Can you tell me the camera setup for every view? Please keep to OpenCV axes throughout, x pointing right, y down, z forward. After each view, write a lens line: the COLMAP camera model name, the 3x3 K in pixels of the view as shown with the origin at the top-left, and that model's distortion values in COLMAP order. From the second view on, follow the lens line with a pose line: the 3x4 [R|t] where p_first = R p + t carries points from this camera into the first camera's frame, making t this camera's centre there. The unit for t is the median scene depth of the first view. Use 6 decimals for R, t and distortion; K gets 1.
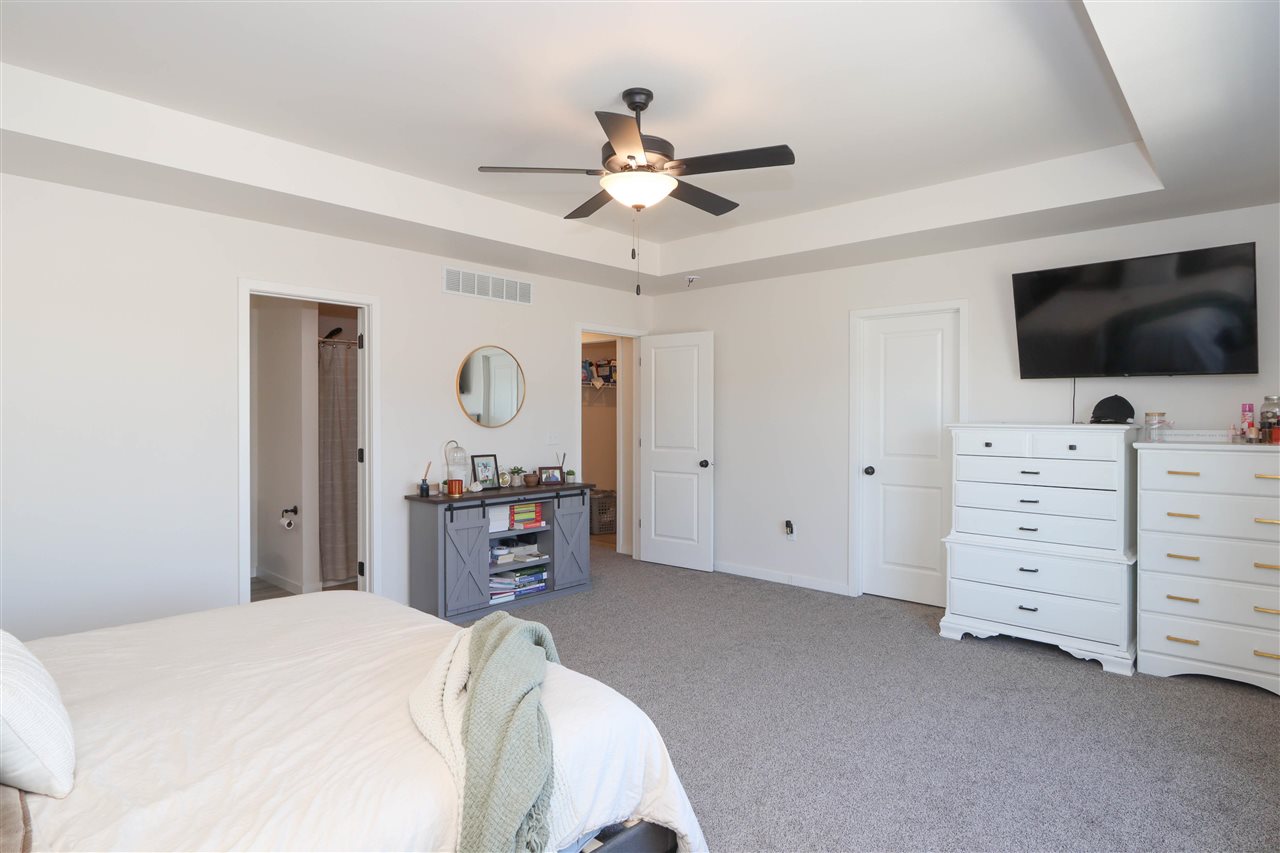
lens RADIAL K [[692.5, 0, 634.5], [0, 692.5, 428.0], [0, 0, 1]] dist [-0.004522, 0.000698]
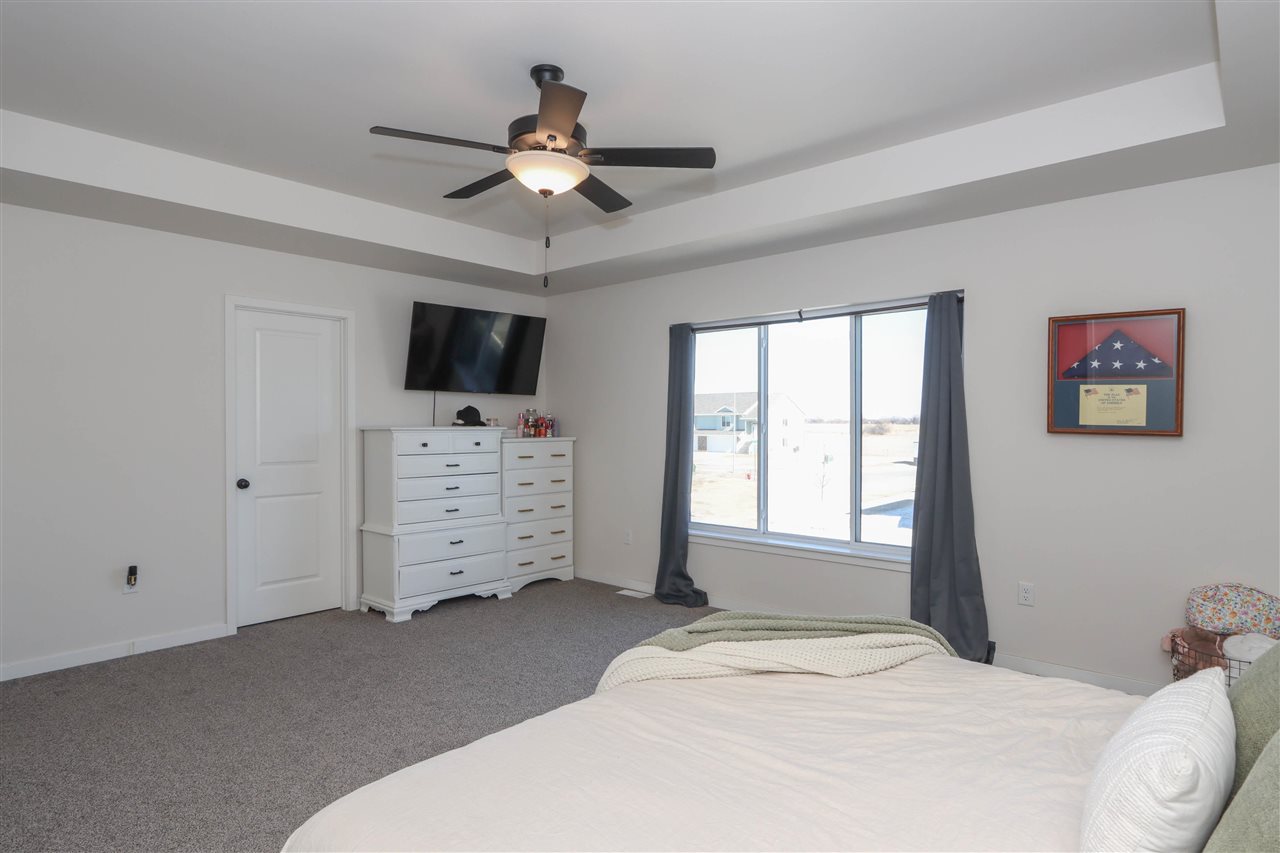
lens RADIAL K [[692.5, 0, 634.5], [0, 692.5, 428.0], [0, 0, 1]] dist [-0.004522, 0.000698]
pose [[-0.008343, -0.005383, 0.999951, -0.603652], [0.019923, 0.999786, 0.005548, -0.003428], [-0.999767, 0.019968, -0.008234, 0.586513]]
